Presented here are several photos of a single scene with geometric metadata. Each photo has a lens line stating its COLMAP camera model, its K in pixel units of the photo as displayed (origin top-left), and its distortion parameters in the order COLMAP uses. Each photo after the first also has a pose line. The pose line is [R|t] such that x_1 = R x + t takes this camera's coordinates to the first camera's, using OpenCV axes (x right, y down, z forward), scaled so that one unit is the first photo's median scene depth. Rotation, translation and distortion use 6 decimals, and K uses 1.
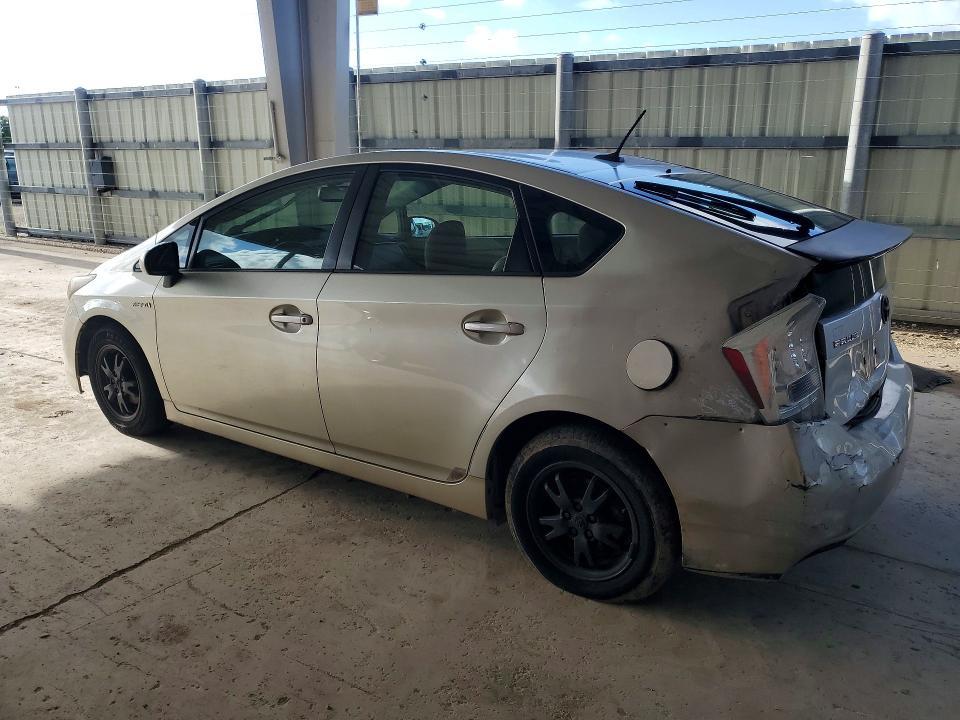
lens RADIAL K [[747.2, 0, 480.0], [0, 747.2, 360.0], [0, 0, 1]] dist [-0.008305, 0.003512]
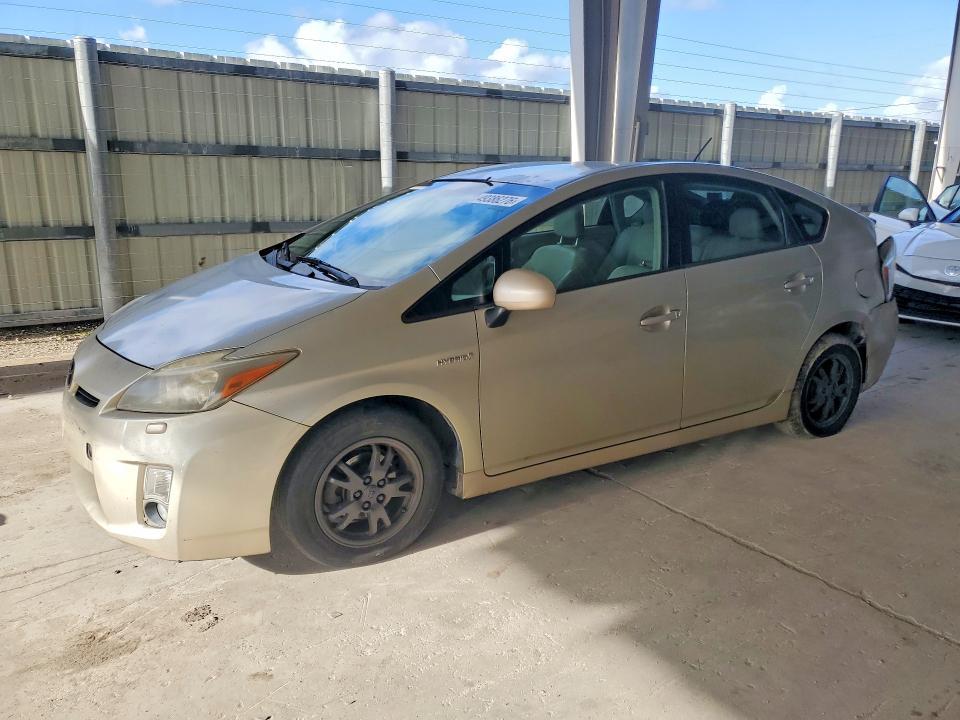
lens RADIAL K [[744.7, 0, 480.0], [0, 744.7, 360.0], [0, 0, 1]] dist [0.035601, -0.006258]
pose [[0.412157, -0.222888, 0.883429, -0.625272], [0.227090, 0.964146, 0.137306, -0.098310], [-0.882359, 0.144026, 0.447995, 0.349829]]
